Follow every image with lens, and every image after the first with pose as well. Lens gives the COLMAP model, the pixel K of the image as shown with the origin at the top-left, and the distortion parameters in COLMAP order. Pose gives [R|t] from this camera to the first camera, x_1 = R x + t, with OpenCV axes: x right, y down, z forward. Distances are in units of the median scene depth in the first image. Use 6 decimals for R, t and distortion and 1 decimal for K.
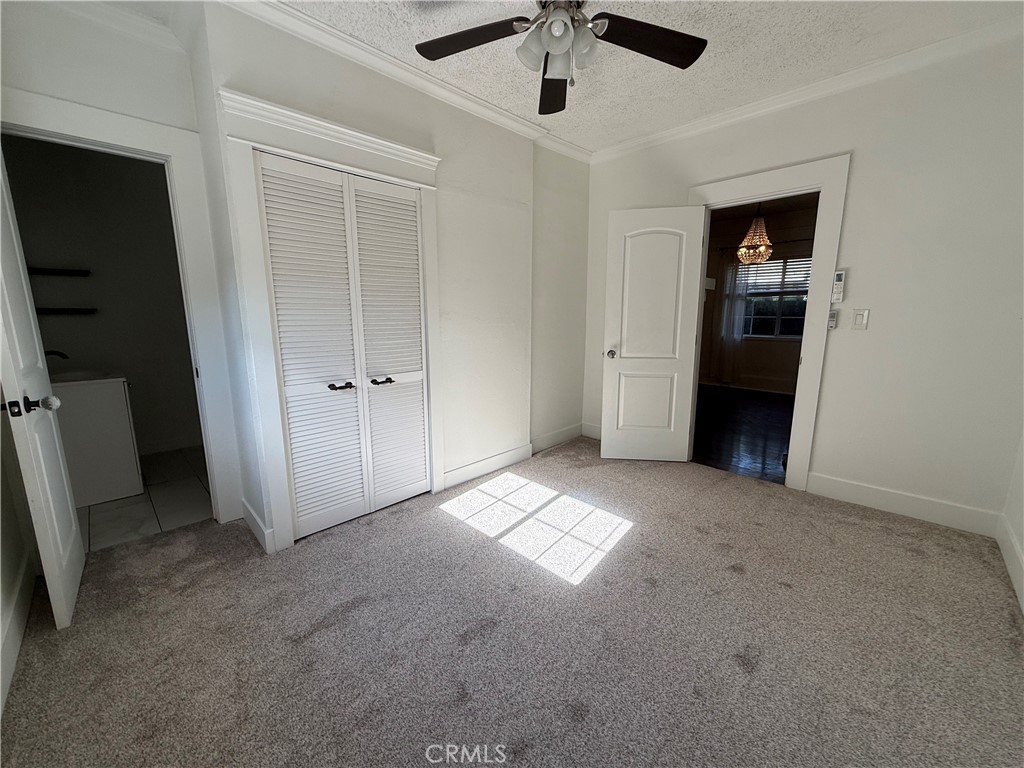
lens RADIAL K [[409.2, 0, 507.9], [0, 409.2, 384.5], [0, 0, 1]] dist [0.000923, 0.000493]
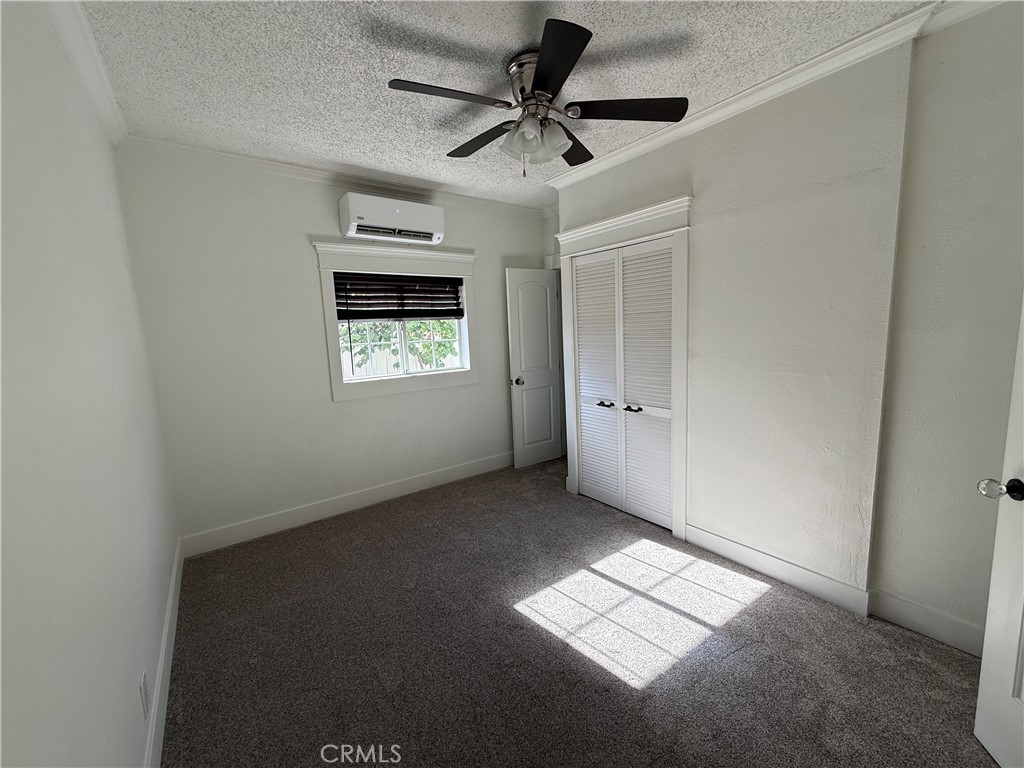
lens RADIAL K [[409.2, 0, 507.9], [0, 409.2, 384.5], [0, 0, 1]] dist [0.000923, 0.000493]
pose [[-0.151065, 0.140676, -0.978463, 0.910468], [-0.137079, 0.977278, 0.161669, -0.221883], [0.978973, 0.158549, -0.128349, 0.788436]]
